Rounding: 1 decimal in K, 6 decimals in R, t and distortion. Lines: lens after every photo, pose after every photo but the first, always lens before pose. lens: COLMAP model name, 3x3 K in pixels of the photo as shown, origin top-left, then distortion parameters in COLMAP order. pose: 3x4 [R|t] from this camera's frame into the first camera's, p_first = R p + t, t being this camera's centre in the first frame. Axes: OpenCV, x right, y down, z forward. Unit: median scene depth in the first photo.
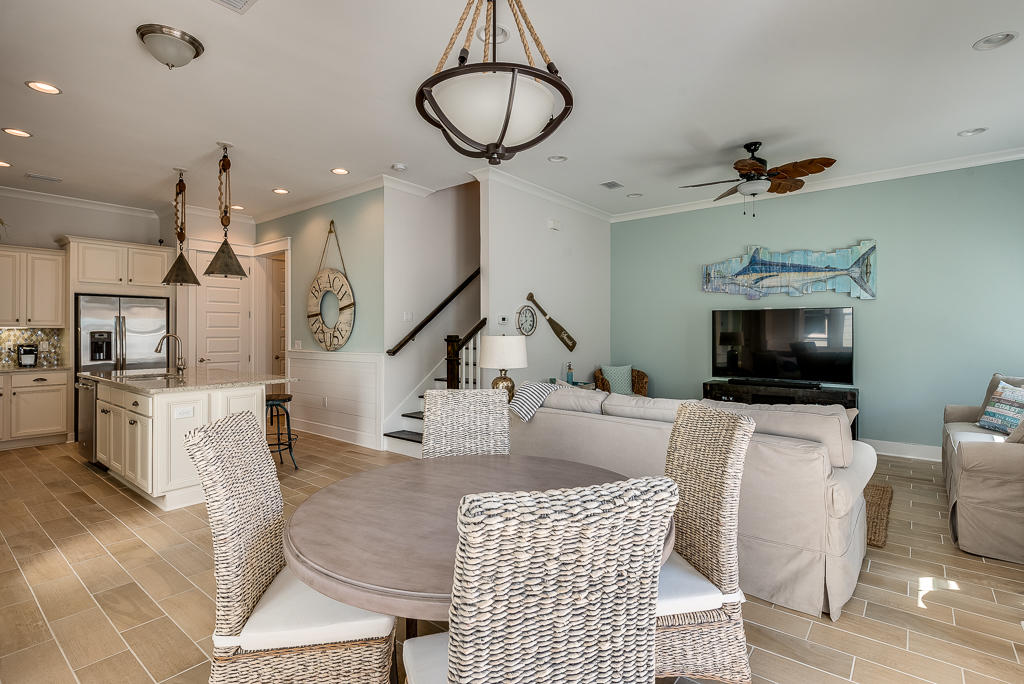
lens RADIAL K [[496.1, 0, 504.8], [0, 496.1, 330.3], [0, 0, 1]] dist [0.001631, -0.000907]
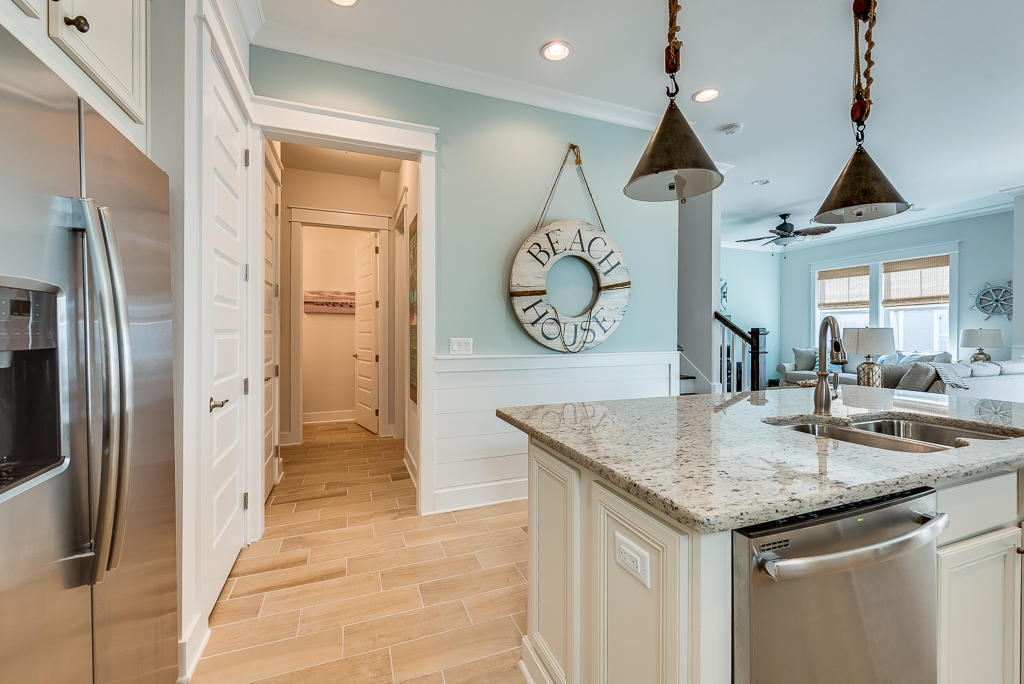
lens RADIAL K [[402.2, 0, 509.3], [0, 402.2, 336.4], [0, 0, 1]] dist [0.007707, 0.000109]
pose [[0.505097, -0.005846, 0.863043, -0.867543], [-0.005062, 0.999940, 0.009736, 0.017656], [-0.863048, -0.009286, 0.505037, 0.846947]]
